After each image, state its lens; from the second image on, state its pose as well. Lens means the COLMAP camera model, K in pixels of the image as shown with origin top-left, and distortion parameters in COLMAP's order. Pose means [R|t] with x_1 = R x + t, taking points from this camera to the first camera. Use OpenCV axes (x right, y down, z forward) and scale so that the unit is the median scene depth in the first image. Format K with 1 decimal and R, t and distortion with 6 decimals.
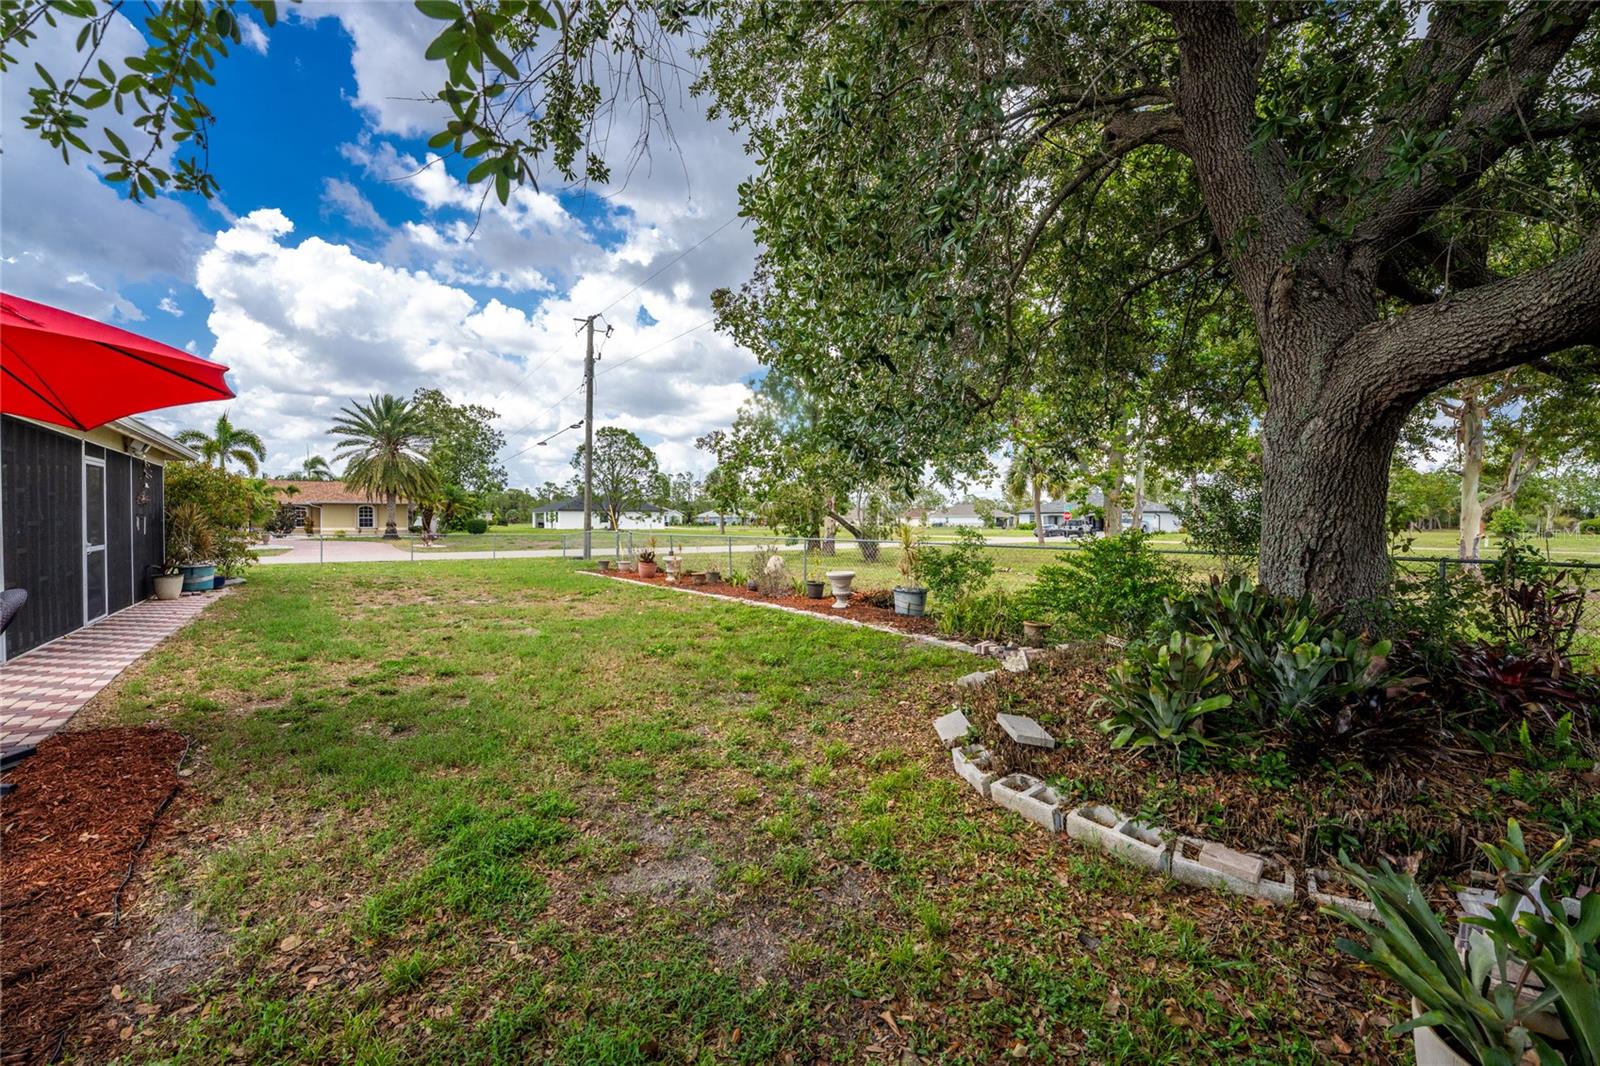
lens RADIAL K [[652.8, 0, 789.0], [0, 652.8, 519.9], [0, 0, 1]] dist [-0.032973, 0.005856]
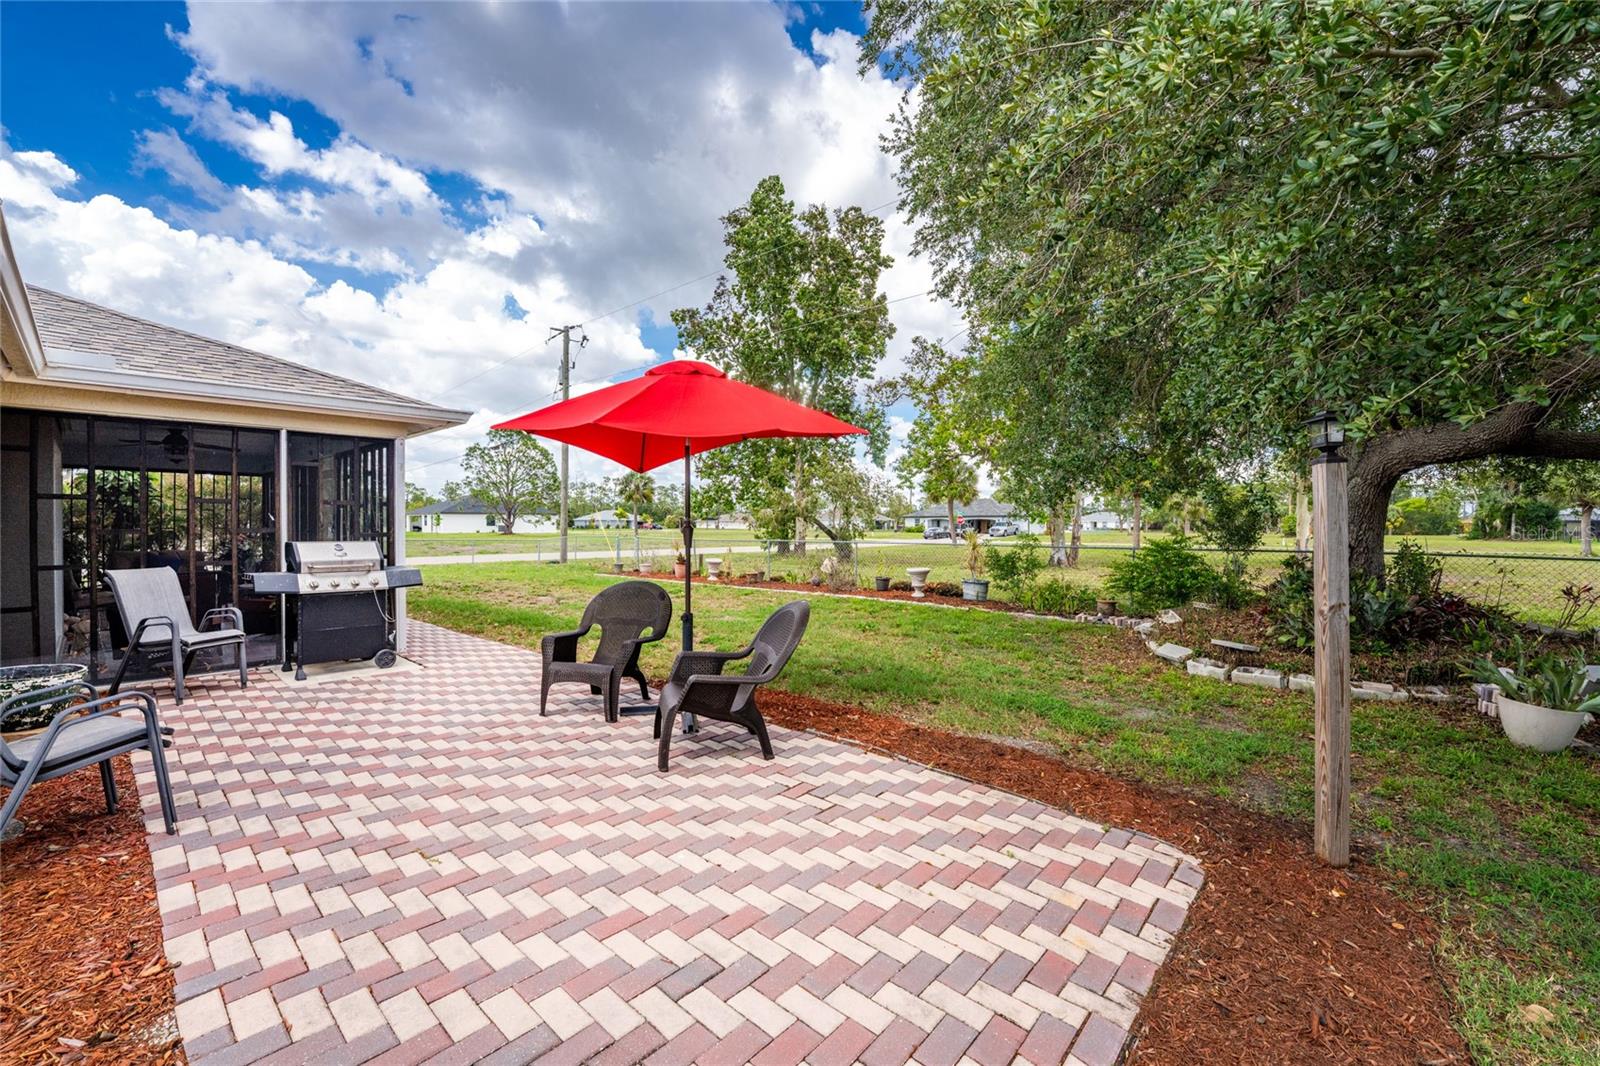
lens RADIAL K [[652.8, 0, 789.0], [0, 652.8, 519.9], [0, 0, 1]] dist [-0.032973, 0.005856]
pose [[0.980547, 0.001354, 0.196280, -0.127663], [-0.000606, 0.999992, -0.003871, -0.002619], [-0.196284, 0.003676, 0.980540, -0.056440]]
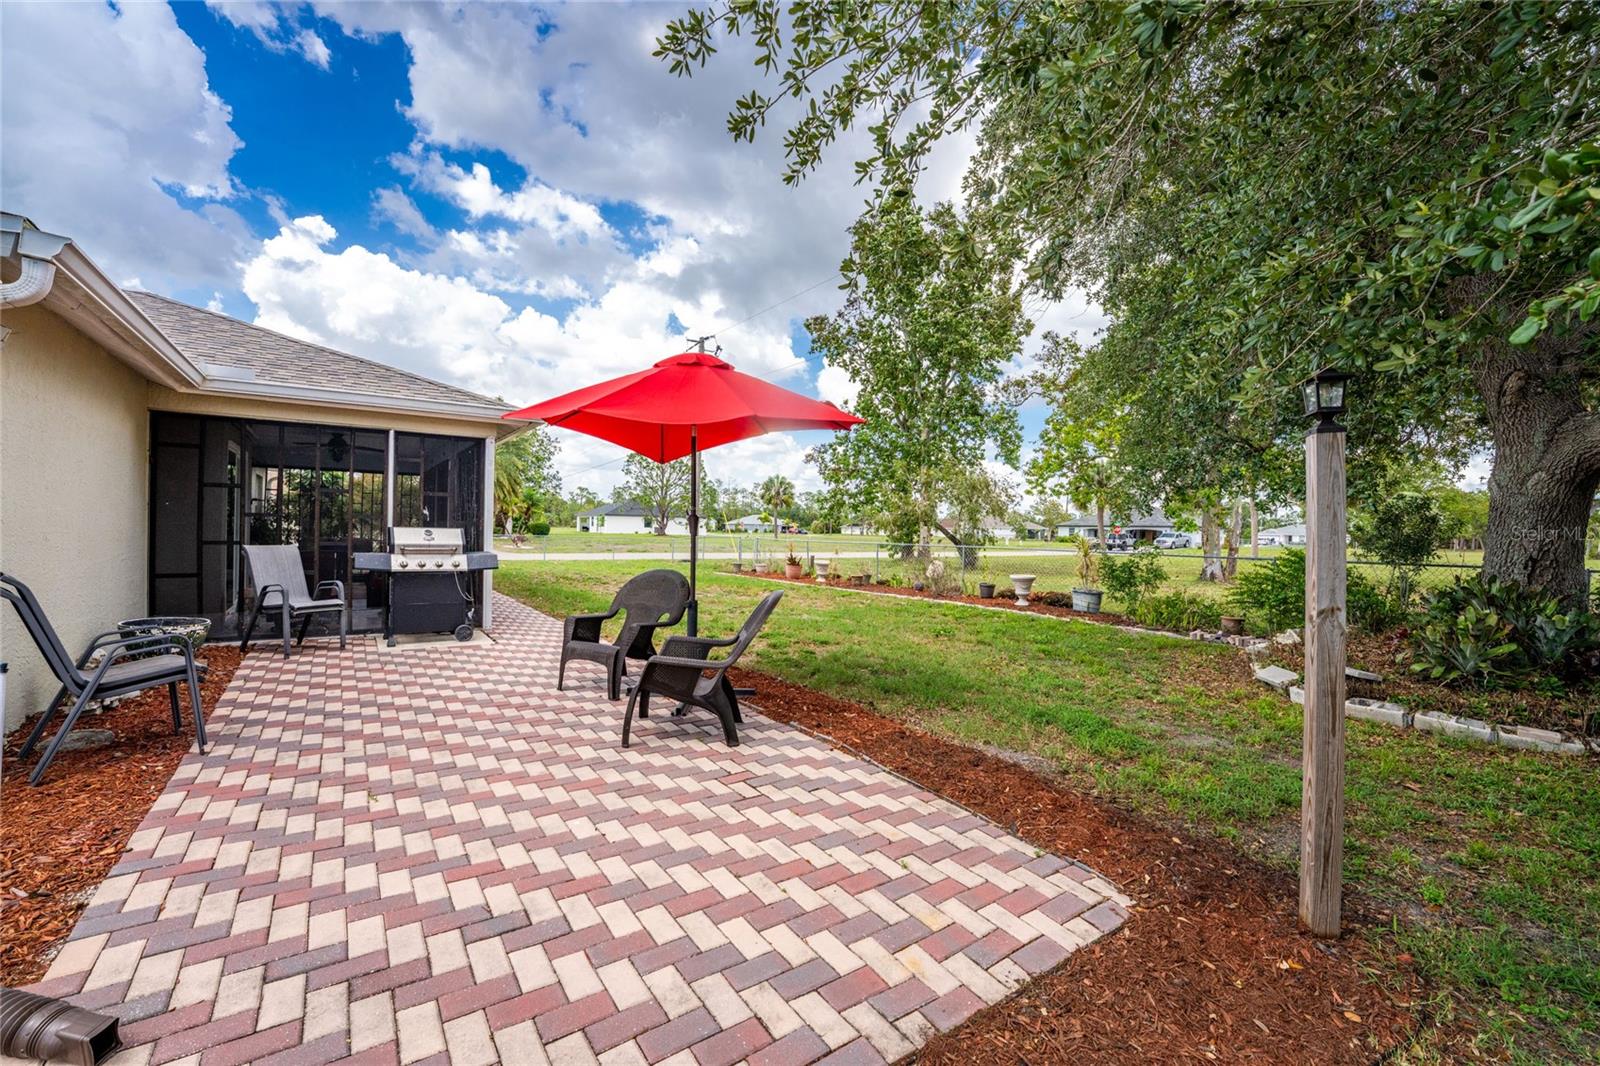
lens RADIAL K [[652.8, 0, 789.0], [0, 652.8, 519.9], [0, 0, 1]] dist [-0.032973, 0.005856]
pose [[0.999414, 0.018607, -0.028736, -0.096379], [-0.018952, 0.999751, -0.011787, 0.000584], [0.028510, 0.012325, 0.999518, -0.057350]]
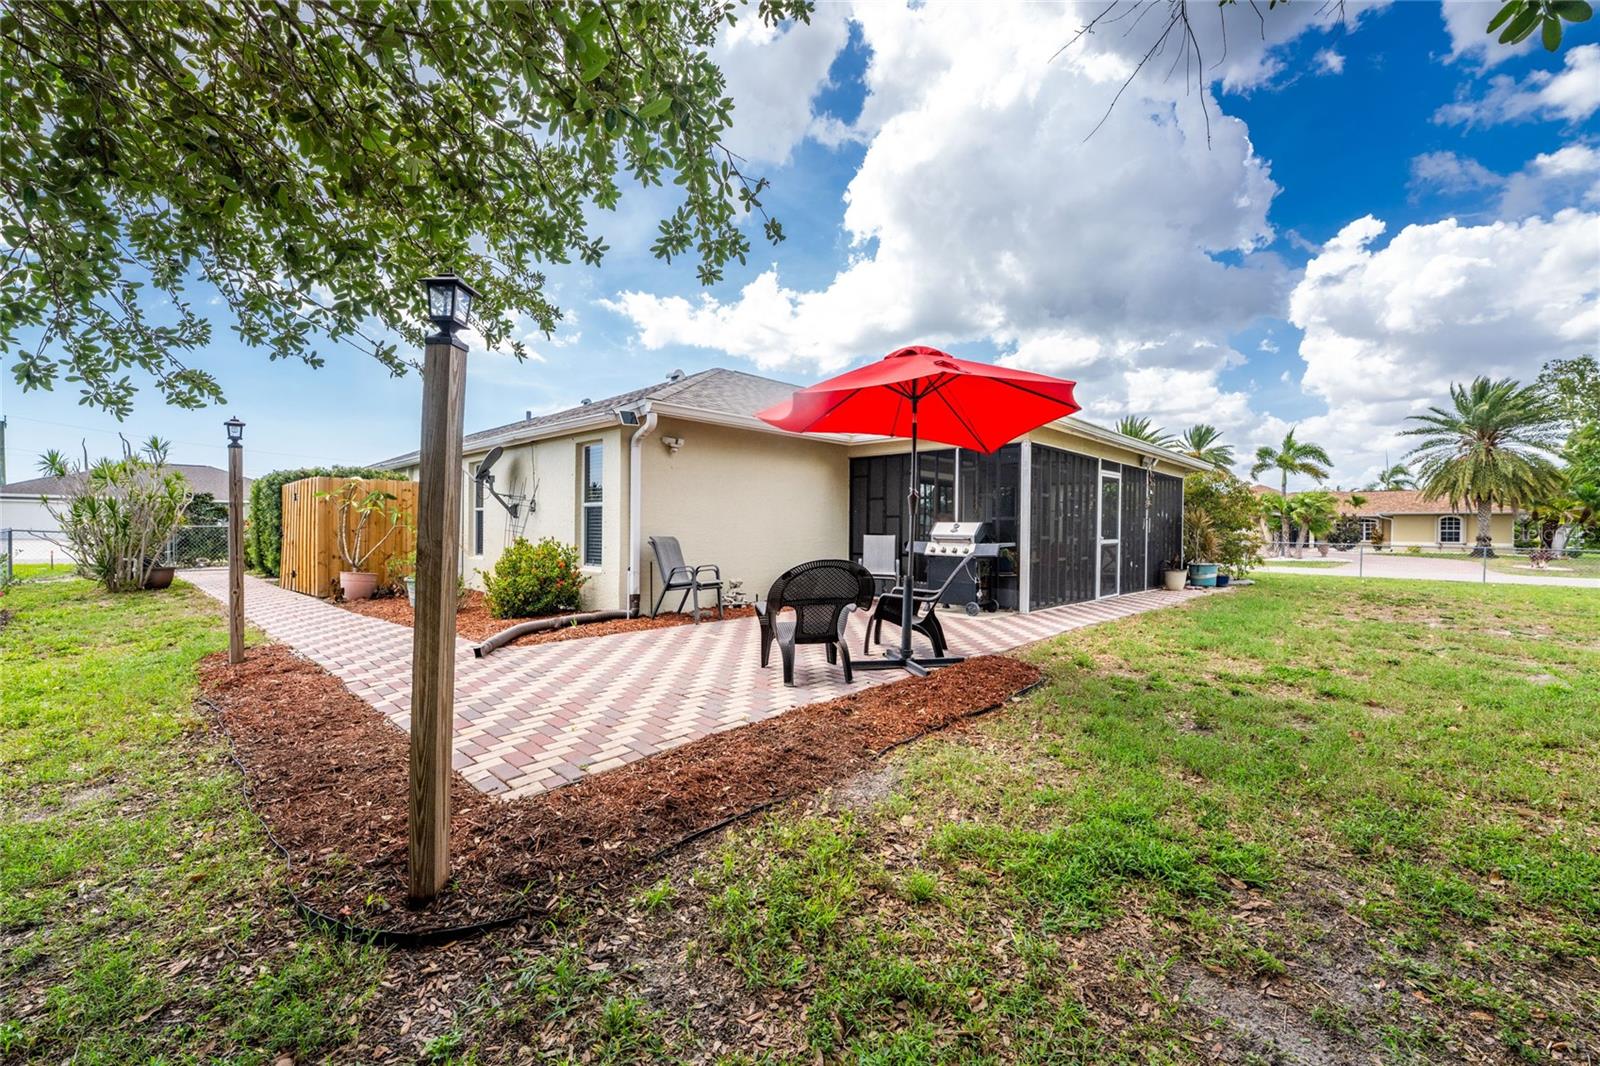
lens RADIAL K [[660.9, 0, 803.3], [0, 660.9, 501.7], [0, 0, 1]] dist [-0.033440, 0.007072]
pose [[0.165927, -0.043943, -0.985159, 0.026194], [-0.011457, 0.998853, -0.046484, 0.007281], [0.986072, 0.019000, 0.165233, 0.035607]]
